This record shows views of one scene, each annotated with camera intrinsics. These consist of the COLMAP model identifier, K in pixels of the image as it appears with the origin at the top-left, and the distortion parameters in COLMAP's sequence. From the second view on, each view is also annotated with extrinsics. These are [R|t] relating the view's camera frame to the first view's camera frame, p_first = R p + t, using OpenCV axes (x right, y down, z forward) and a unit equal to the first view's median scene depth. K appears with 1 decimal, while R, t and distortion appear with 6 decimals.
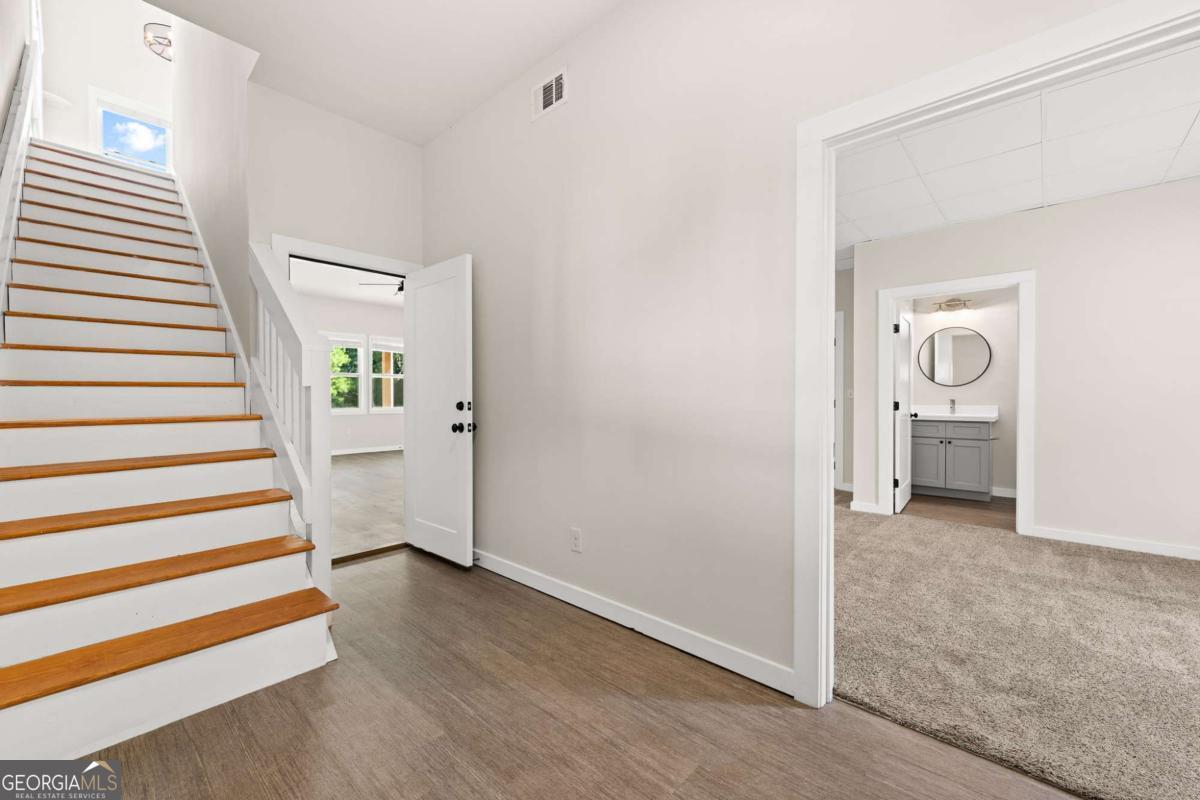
lens RADIAL K [[491.7, 0, 607.2], [0, 491.7, 403.3], [0, 0, 1]] dist [-0.001030, 0.000488]
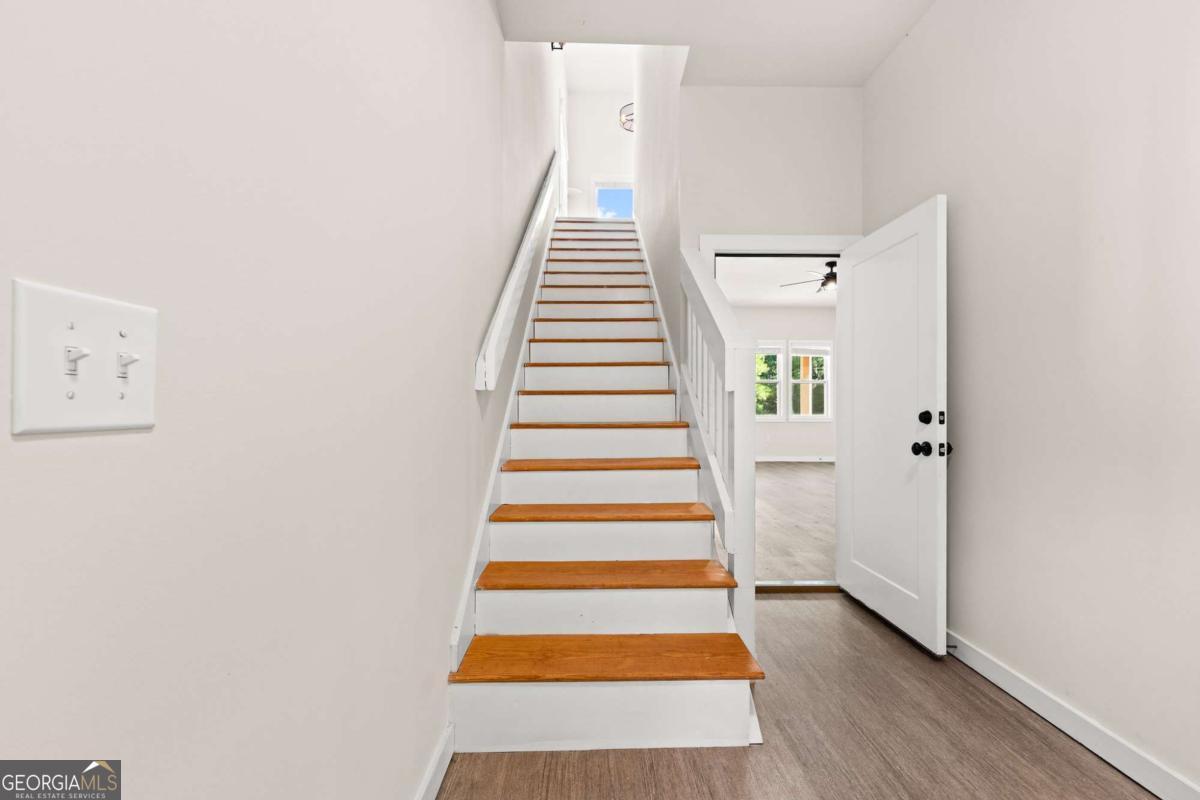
lens RADIAL K [[491.7, 0, 597.1], [0, 491.7, 399.6], [0, 0, 1]] dist [-0.001030, 0.000488]
pose [[0.685543, -0.004525, -0.728018, -0.114544], [-0.011504, 0.999789, -0.017047, -0.002625], [0.727941, 0.020061, 0.685346, 0.191910]]
